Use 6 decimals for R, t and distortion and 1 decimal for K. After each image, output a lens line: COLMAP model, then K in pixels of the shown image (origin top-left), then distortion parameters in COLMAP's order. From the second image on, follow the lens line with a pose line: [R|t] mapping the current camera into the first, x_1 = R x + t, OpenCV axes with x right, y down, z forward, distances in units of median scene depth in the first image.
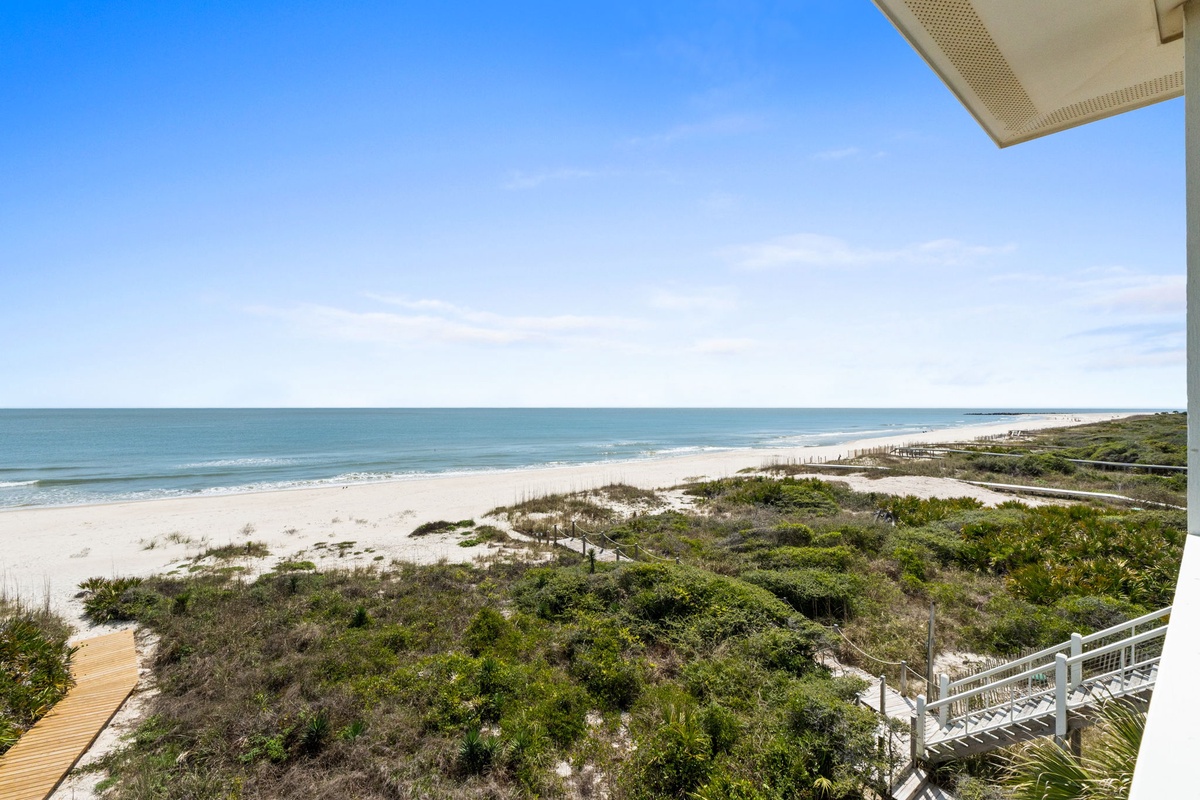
lens RADIAL K [[516.7, 0, 601.9], [0, 516.7, 405.9], [0, 0, 1]] dist [-0.002015, -0.000311]
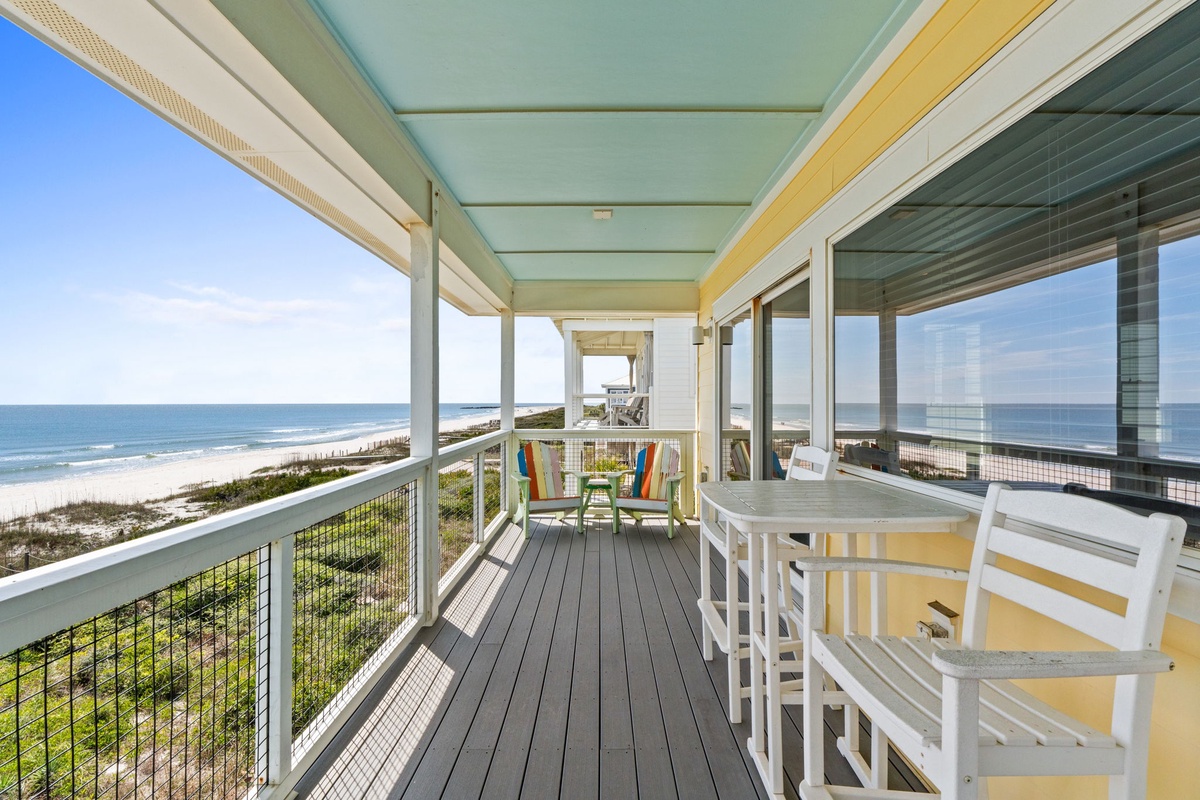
lens RADIAL K [[516.7, 0, 601.9], [0, 516.7, 405.9], [0, 0, 1]] dist [-0.002015, -0.000311]
pose [[0.638244, -0.008324, 0.769789, -0.071064], [0.001298, 0.999952, 0.009736, -0.000423], [-0.769833, -0.005215, 0.638224, -0.106684]]
